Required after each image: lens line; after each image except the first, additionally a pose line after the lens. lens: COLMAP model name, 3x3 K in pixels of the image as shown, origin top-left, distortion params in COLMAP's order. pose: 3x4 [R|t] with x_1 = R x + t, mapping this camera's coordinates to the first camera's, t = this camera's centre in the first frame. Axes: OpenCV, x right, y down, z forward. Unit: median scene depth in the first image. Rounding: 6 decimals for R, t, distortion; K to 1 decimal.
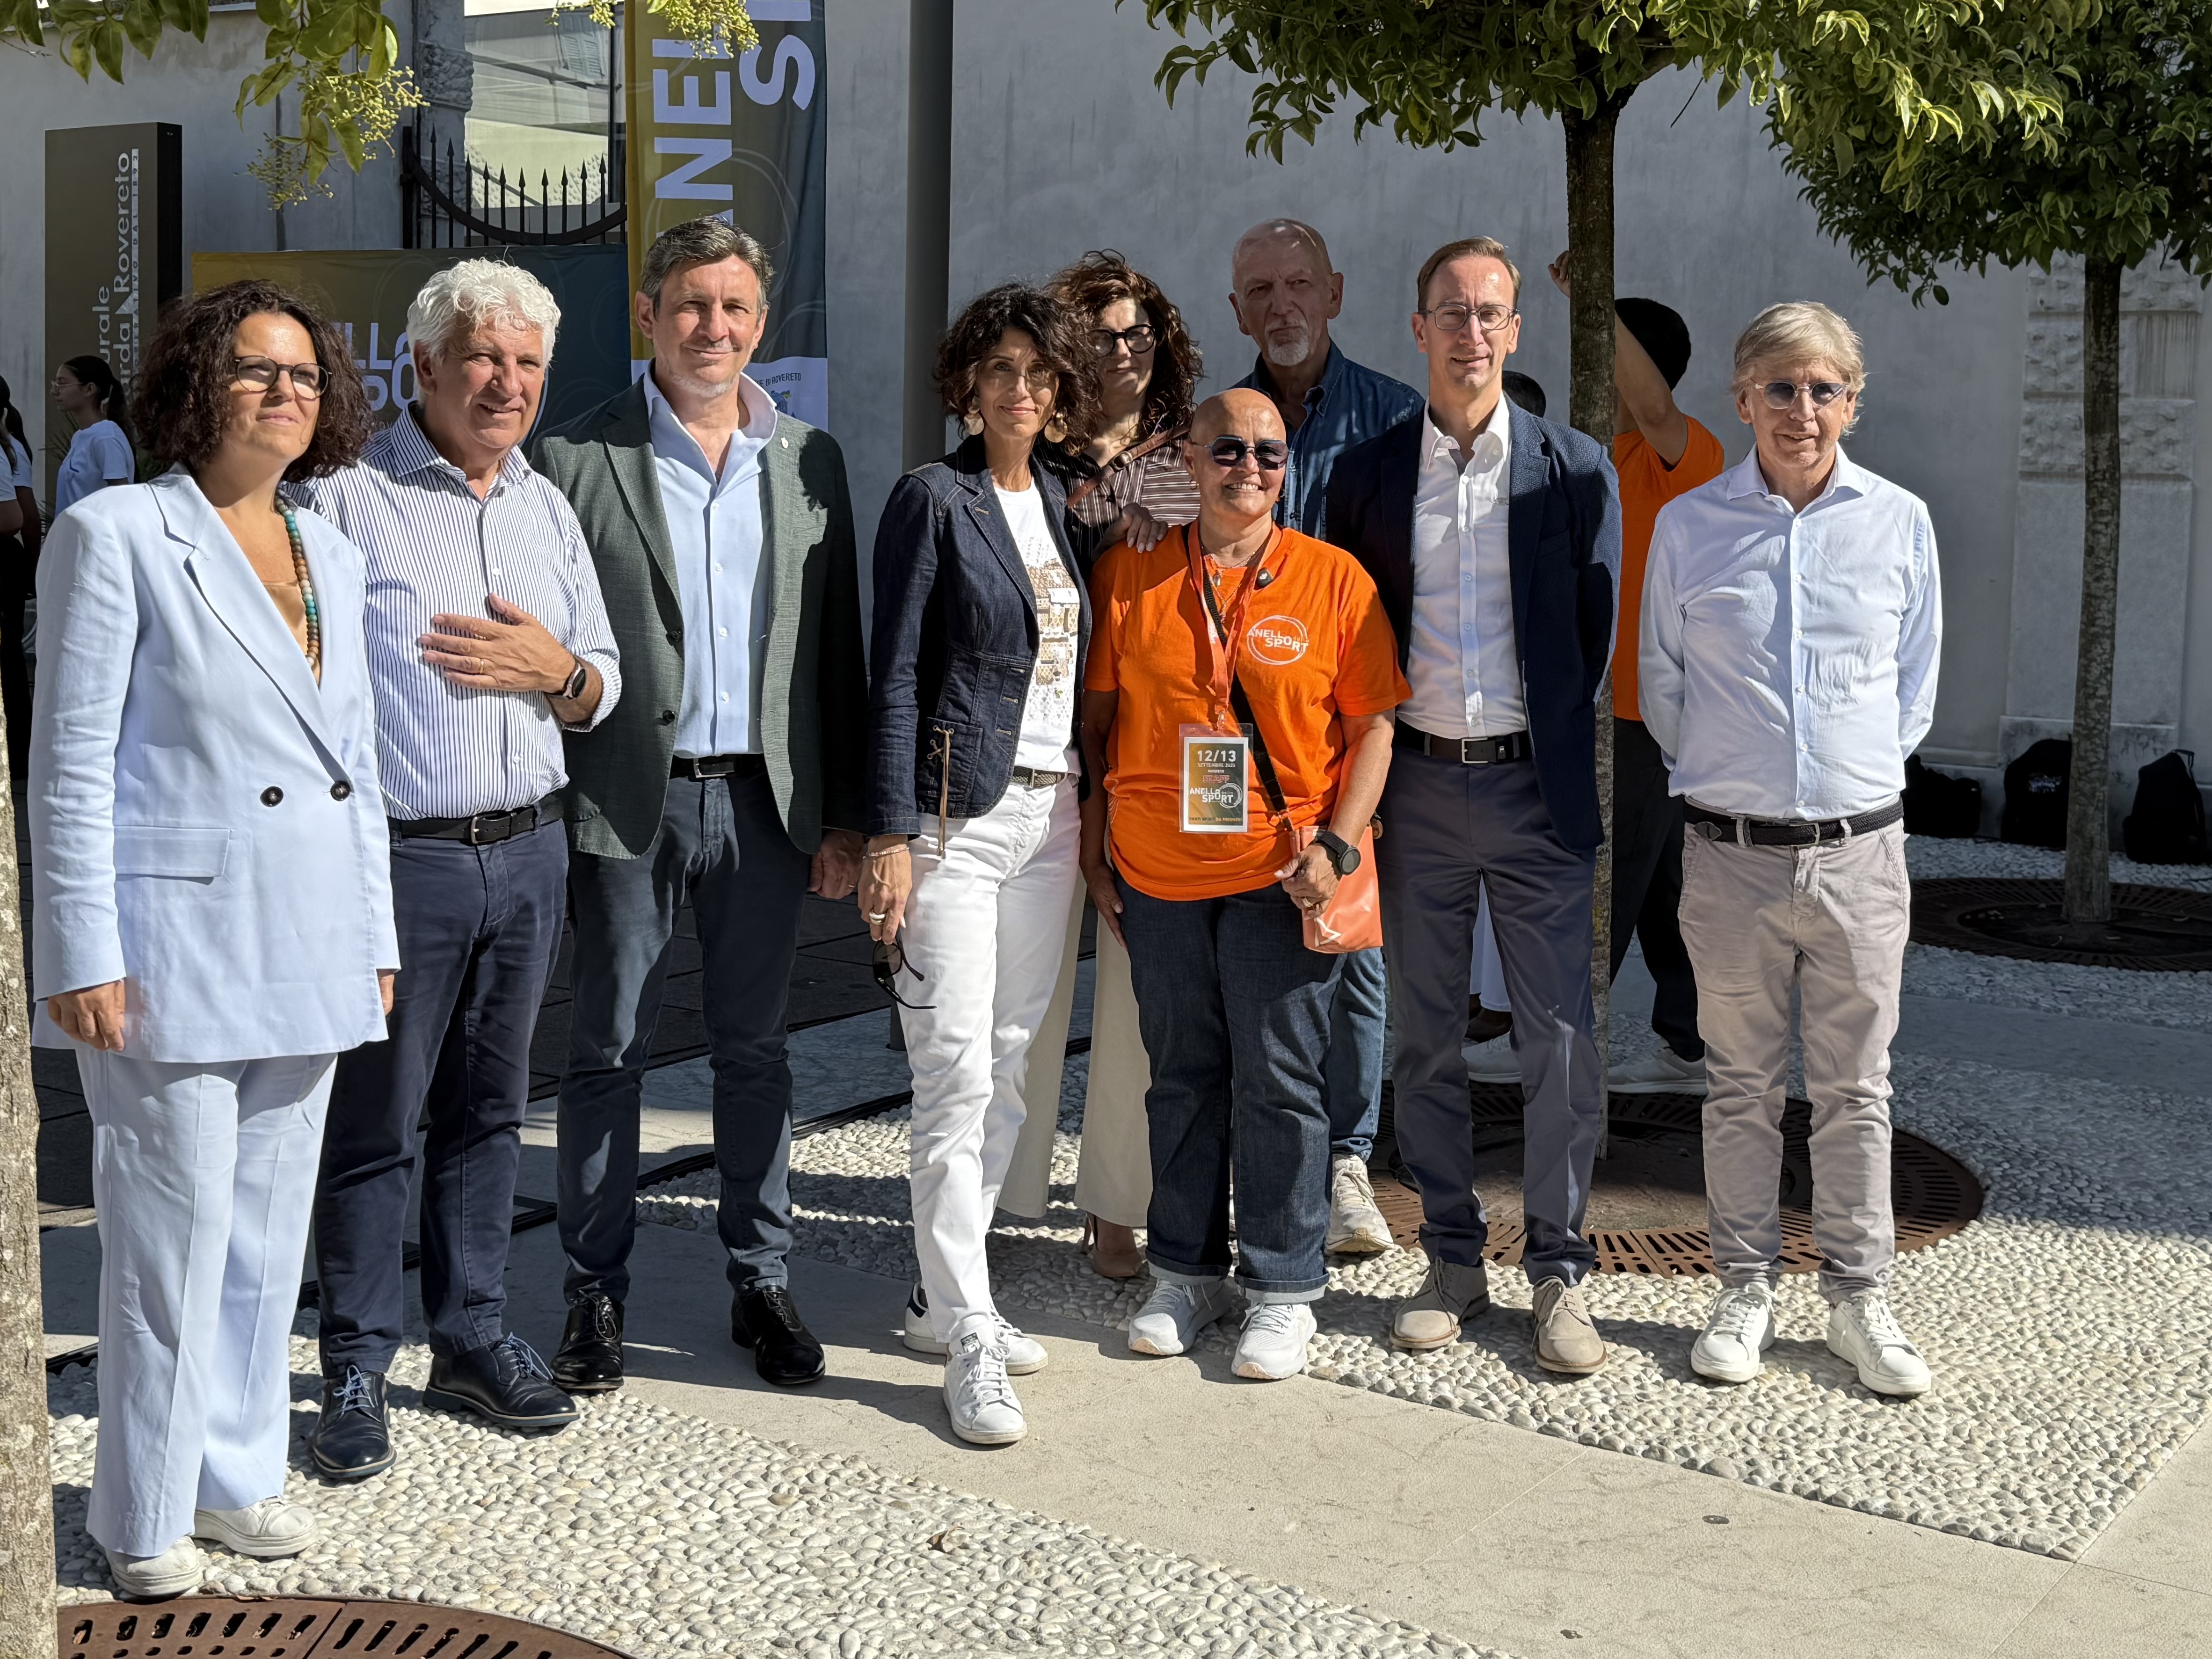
lens RADIAL K [[2383.0, 0, 1104.7], [0, 2383.0, 828.1], [0, 0, 1]] dist [0.003308, 0.000000]
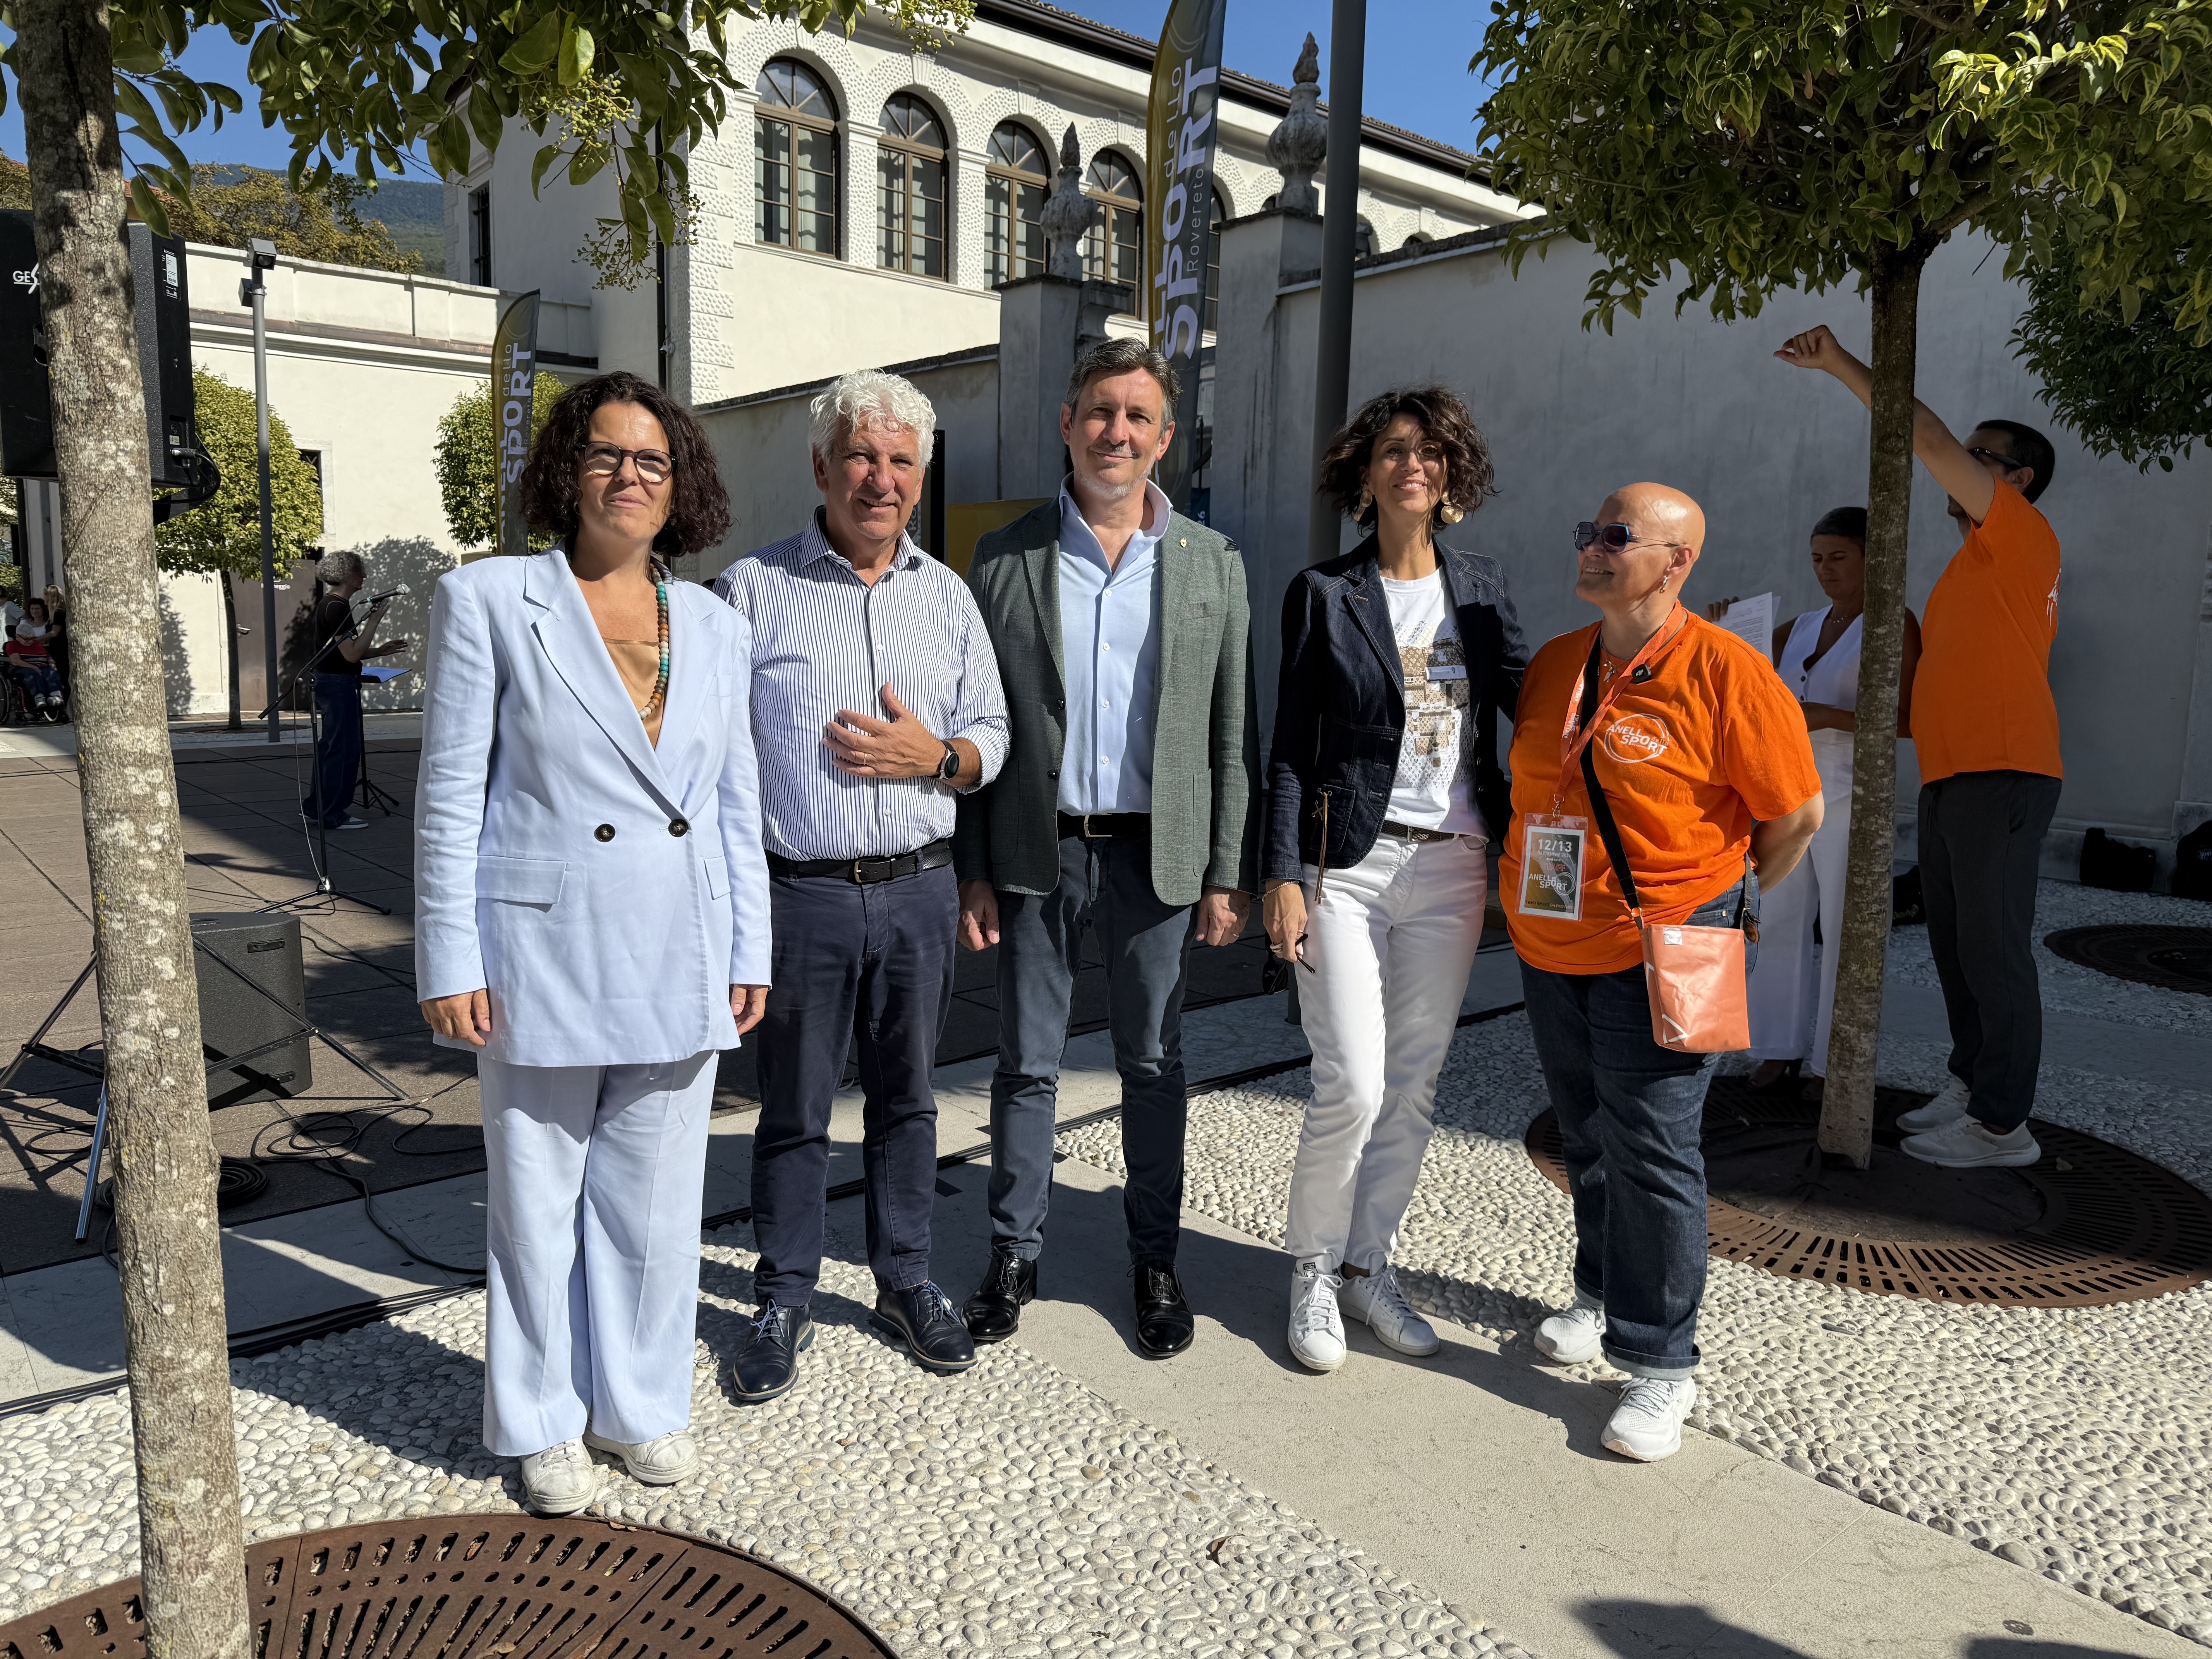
lens RADIAL K [[1562.5, 0, 1085.4], [0, 1562.5, 867.8], [0, 0, 1]] dist [0.002786, -0.011838]
pose [[0.969497, 0.035881, -0.242461, 0.029298], [-0.033799, 0.999347, 0.012741, -0.012707], [0.242760, -0.004157, 0.970078, 0.275832]]
